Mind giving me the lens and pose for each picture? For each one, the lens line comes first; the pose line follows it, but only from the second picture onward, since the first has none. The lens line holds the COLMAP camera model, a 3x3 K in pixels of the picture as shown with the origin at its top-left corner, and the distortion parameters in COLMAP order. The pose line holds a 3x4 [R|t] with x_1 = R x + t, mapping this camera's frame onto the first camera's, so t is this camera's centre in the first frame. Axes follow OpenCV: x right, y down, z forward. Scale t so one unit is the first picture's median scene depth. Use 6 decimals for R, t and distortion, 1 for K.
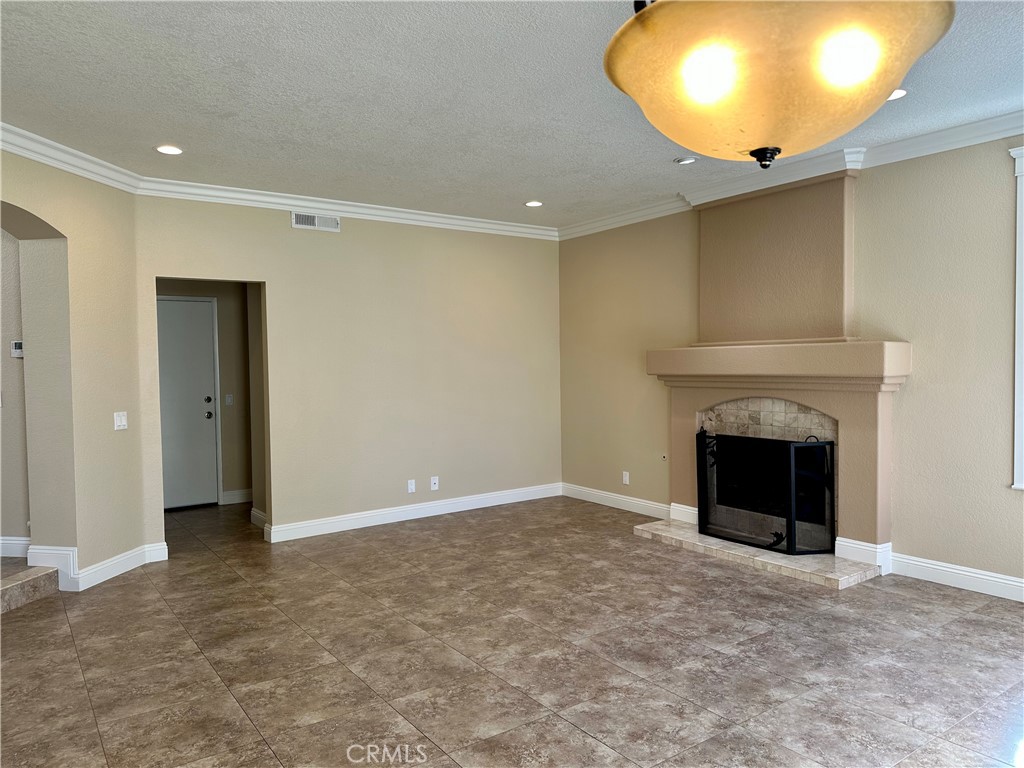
lens RADIAL K [[706.6, 0, 510.3], [0, 706.6, 386.0], [0, 0, 1]] dist [0.073832, -0.096822]
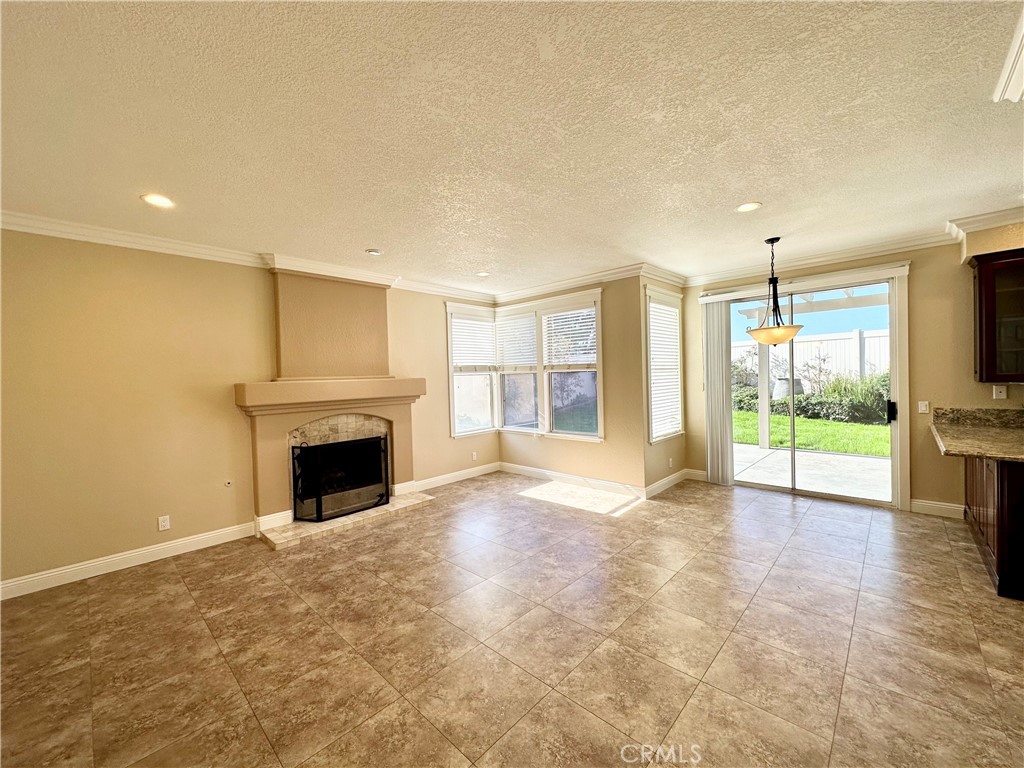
lens RADIAL K [[408.7, 0, 513.8], [0, 408.7, 381.8], [0, 0, 1]] dist [-0.002051, -0.000290]
pose [[-0.193052, 0.005082, 0.981175, -0.607768], [0.067578, 0.997681, 0.008129, -0.037591], [-0.978859, 0.067875, -0.192948, 0.871759]]
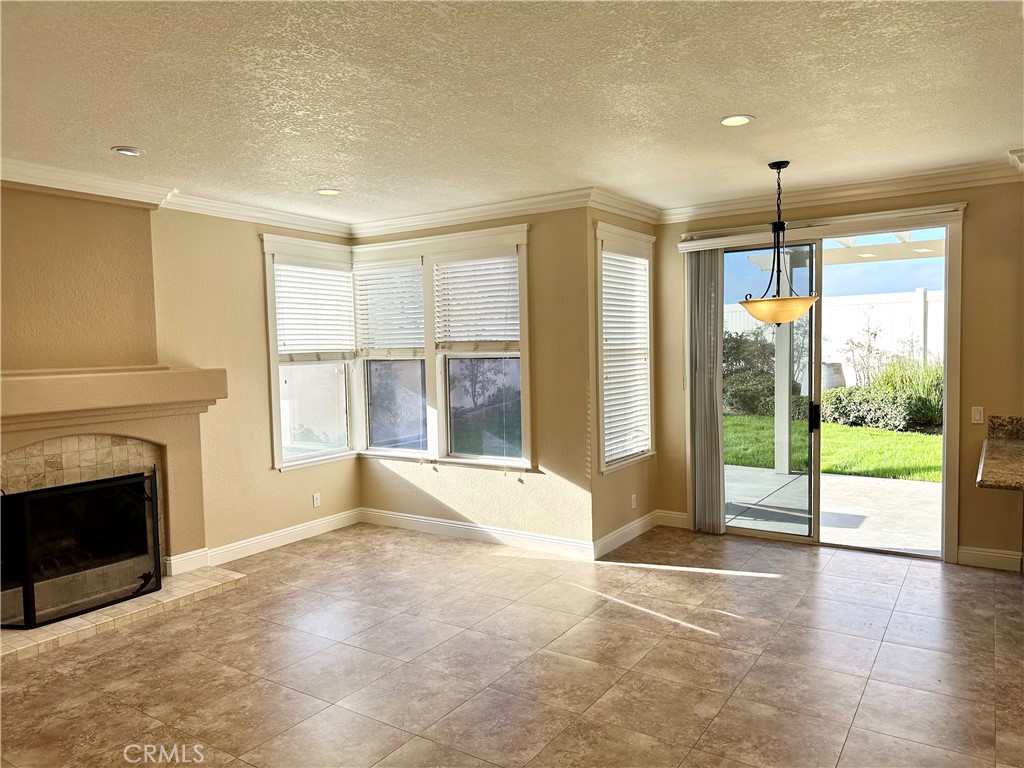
lens RADIAL K [[714.9, 0, 515.1], [0, 714.9, 385.3], [0, 0, 1]] dist [0.039714, -0.046271]
pose [[-0.355832, -0.028644, 0.934111, -0.676382], [0.062457, 0.996567, 0.054351, -0.061454], [-0.932460, 0.077682, -0.352822, 0.869485]]
